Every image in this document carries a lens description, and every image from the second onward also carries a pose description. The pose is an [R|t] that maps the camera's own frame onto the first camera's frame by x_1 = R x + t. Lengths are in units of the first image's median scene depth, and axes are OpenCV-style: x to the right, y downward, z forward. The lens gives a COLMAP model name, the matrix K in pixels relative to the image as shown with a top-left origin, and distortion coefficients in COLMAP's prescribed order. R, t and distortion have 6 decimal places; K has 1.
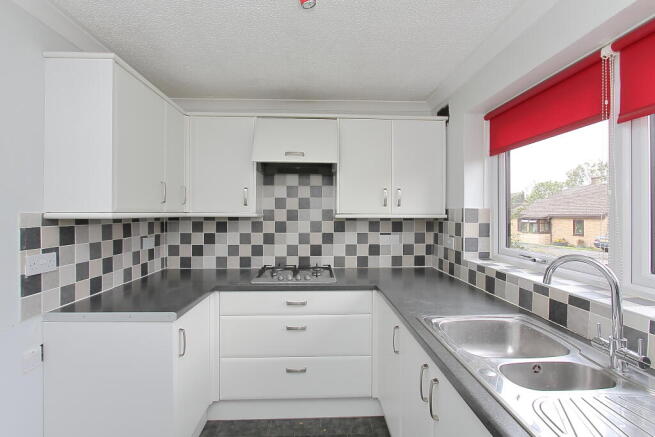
lens RADIAL K [[311.8, 0, 324.6], [0, 311.8, 211.6], [0, 0, 1]] dist [0.001373, 0.000267]
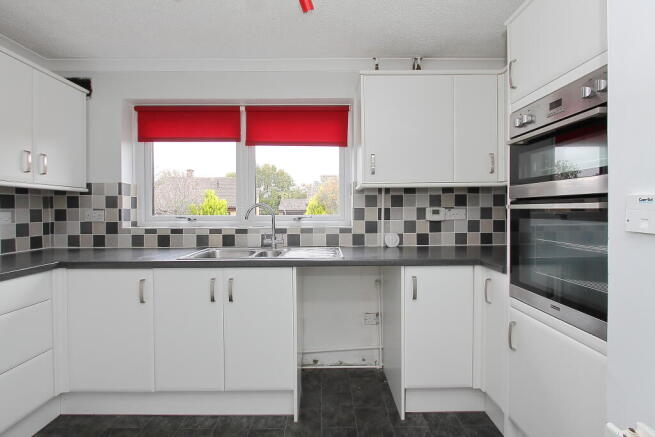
lens RADIAL K [[311.8, 0, 324.6], [0, 311.8, 211.6], [0, 0, 1]] dist [0.001373, 0.000267]
pose [[0.017670, -0.021923, 0.999604, -0.671086], [-0.000928, 0.999759, 0.021943, 0.068233], [-0.999843, -0.001315, 0.017646, 0.250209]]
